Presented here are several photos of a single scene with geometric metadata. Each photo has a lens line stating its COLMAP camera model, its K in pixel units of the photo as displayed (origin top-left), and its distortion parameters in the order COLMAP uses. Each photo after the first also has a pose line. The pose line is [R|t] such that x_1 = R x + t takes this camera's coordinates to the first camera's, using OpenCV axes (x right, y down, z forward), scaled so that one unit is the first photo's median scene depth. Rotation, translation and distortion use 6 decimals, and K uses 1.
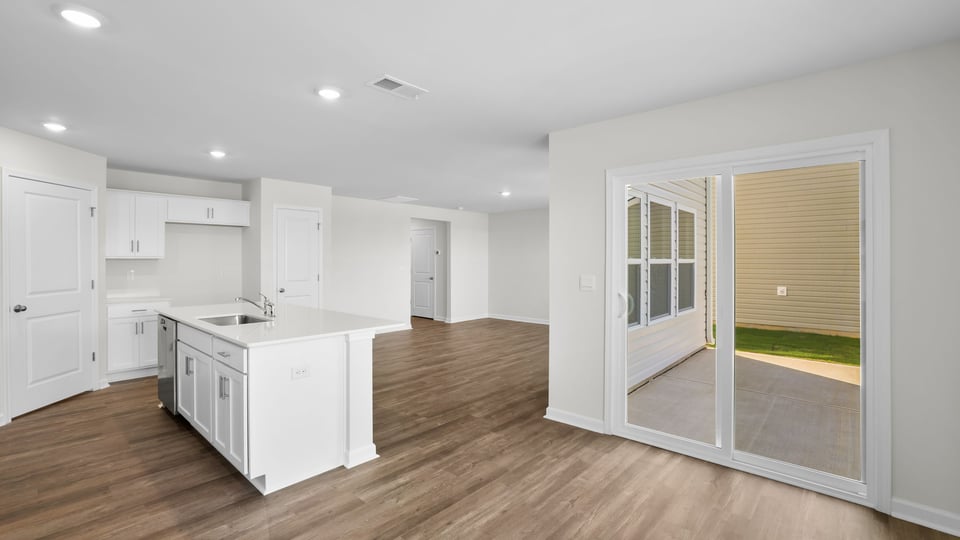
lens RADIAL K [[425.2, 0, 465.0], [0, 425.2, 257.8], [0, 0, 1]] dist [-0.034297, 0.010469]
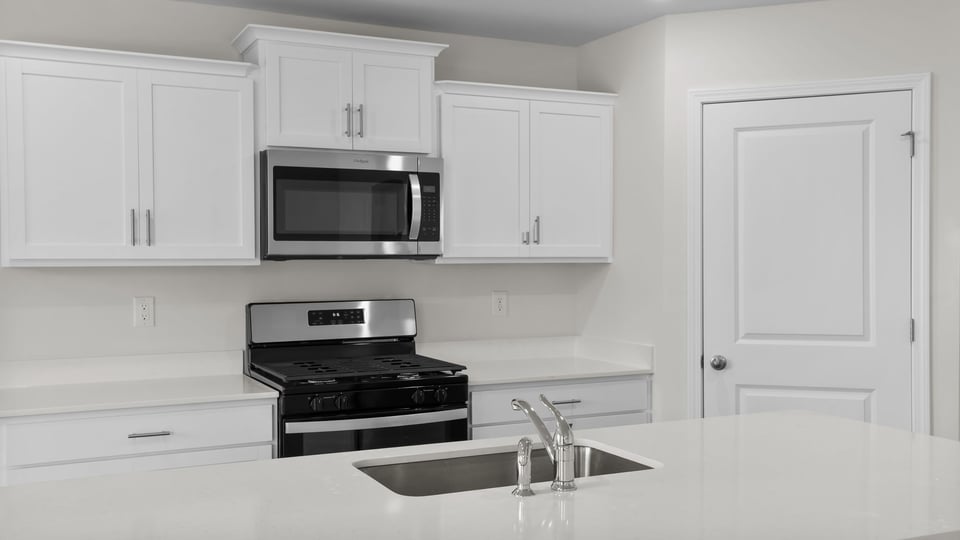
lens RADIAL K [[911.6, 0, 472.3], [0, 911.6, 269.8], [0, 0, 1]] dist [0.042676, 0.000000]
pose [[-0.359820, 0.015385, -0.932895, 0.063335], [0.005035, 0.999882, 0.014547, -0.007533], [0.933008, 0.000537, -0.359855, 0.961892]]
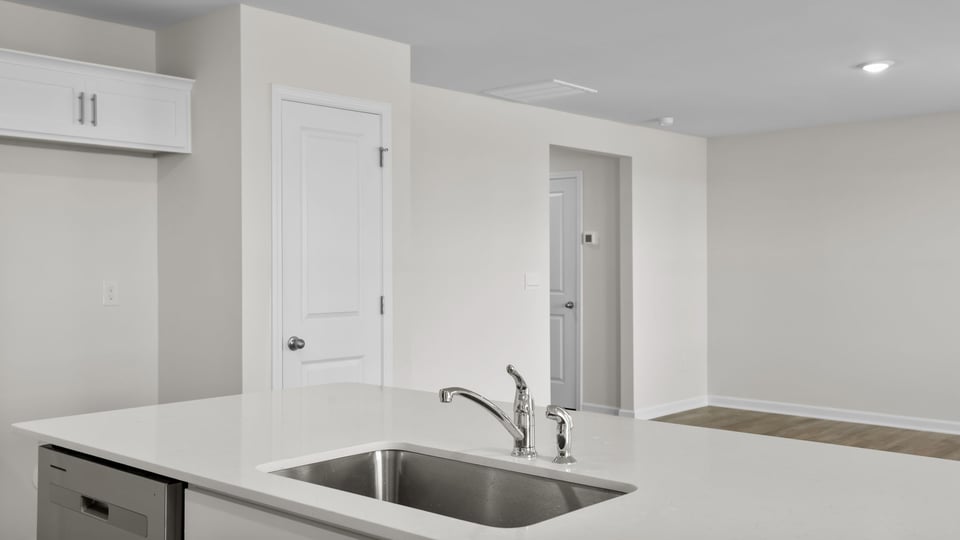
lens RADIAL K [[953.0, 0, 487.7], [0, 953.0, 262.5], [0, 0, 1]] dist [0.035352, 0.000000]
pose [[0.999870, -0.002505, 0.015930, -0.410360], [0.002426, 0.999985, 0.004970, 0.012796], [-0.015942, -0.004931, 0.999861, 0.333622]]
